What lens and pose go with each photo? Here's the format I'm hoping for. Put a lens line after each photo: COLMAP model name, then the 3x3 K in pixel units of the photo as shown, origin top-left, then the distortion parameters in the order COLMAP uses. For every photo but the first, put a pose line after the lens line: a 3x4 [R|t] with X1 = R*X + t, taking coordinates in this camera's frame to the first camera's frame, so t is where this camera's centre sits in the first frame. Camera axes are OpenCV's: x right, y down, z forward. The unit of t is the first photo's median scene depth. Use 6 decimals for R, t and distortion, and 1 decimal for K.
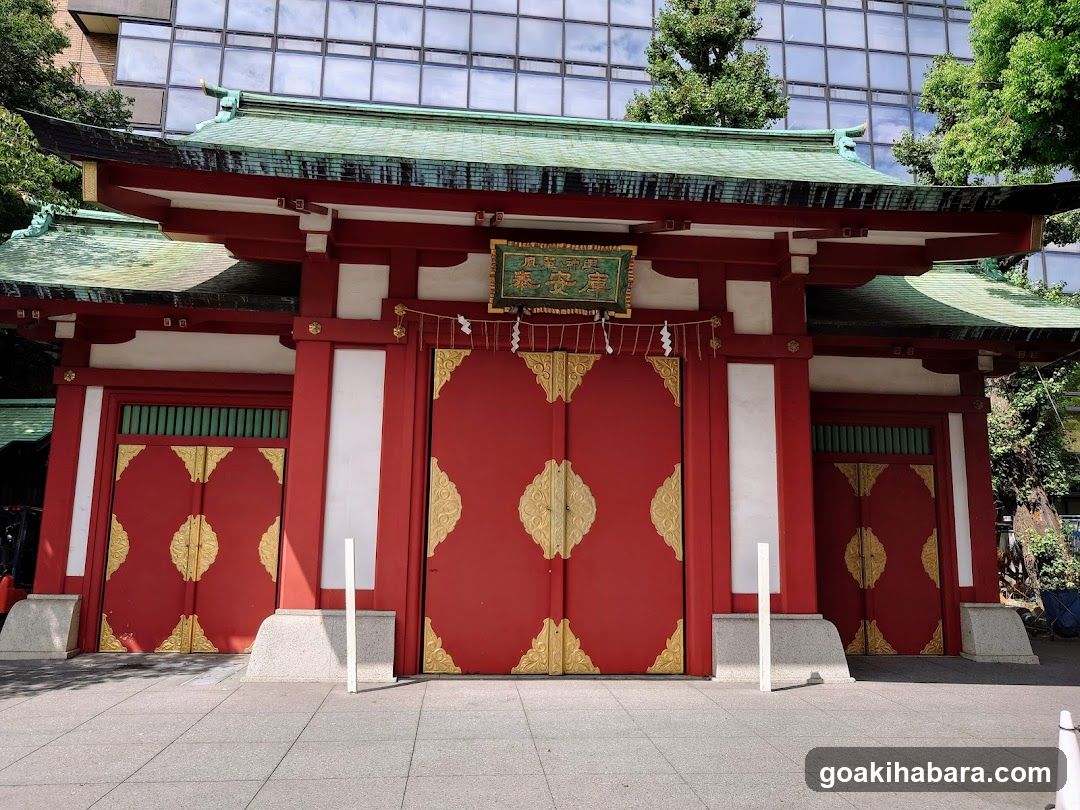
lens RADIAL K [[818.7, 0, 539.0], [0, 818.7, 396.3], [0, 0, 1]] dist [-0.038457, 0.067772]
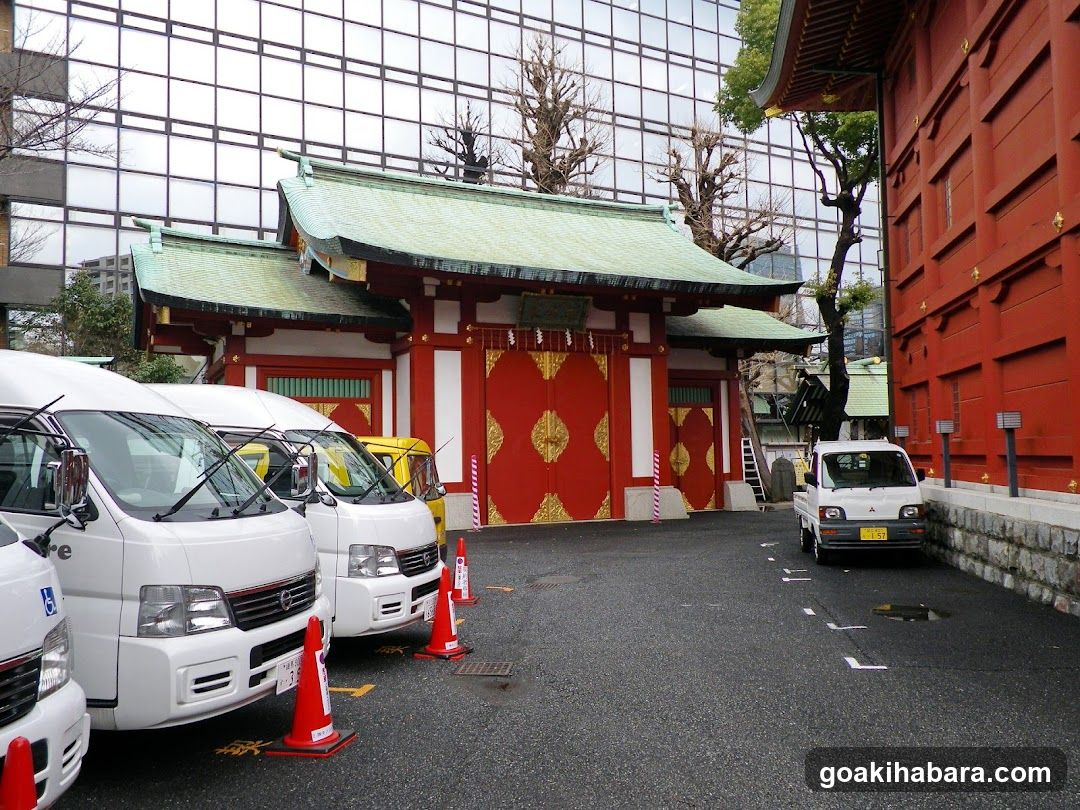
lens RADIAL K [[860.0, 0, 534.4], [0, 860.0, 410.6], [0, 0, 1]] dist [0.042168, -0.075731]
pose [[0.938344, -0.013863, 0.345424, -0.690351], [-0.023203, 0.994417, 0.102941, -0.123475], [-0.344923, -0.104609, 0.932784, -0.823449]]
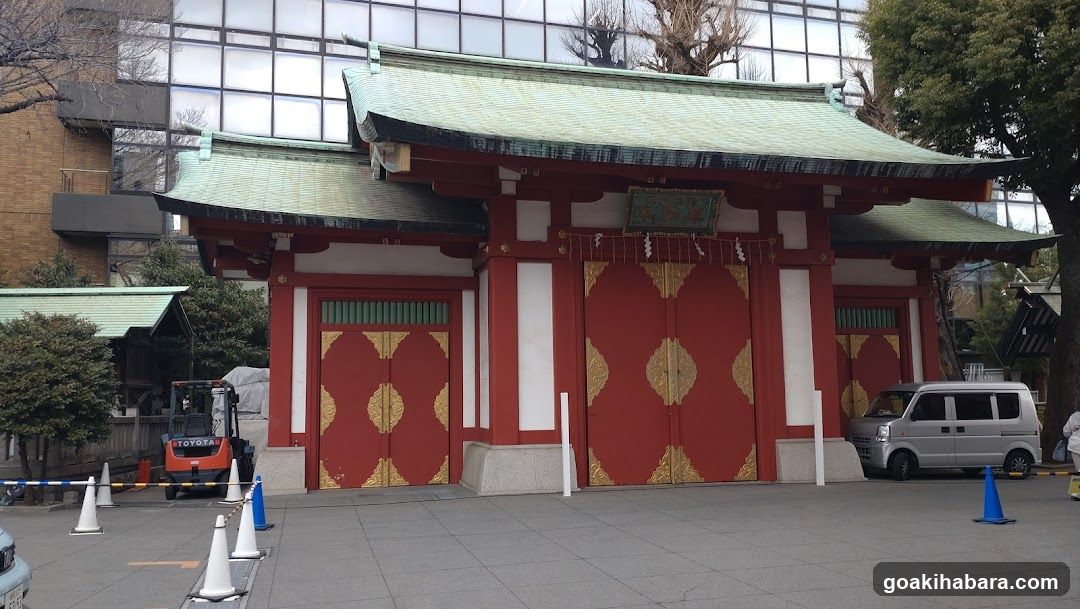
lens RADIAL K [[872.1, 0, 545.0], [0, 872.1, 309.0], [0, 0, 1]] dist [0.124217, -0.268055]
pose [[0.986250, -0.012814, 0.164763, -0.449516], [0.002166, 0.997906, 0.064645, -0.074301], [-0.165247, -0.063399, 0.984212, -0.482330]]
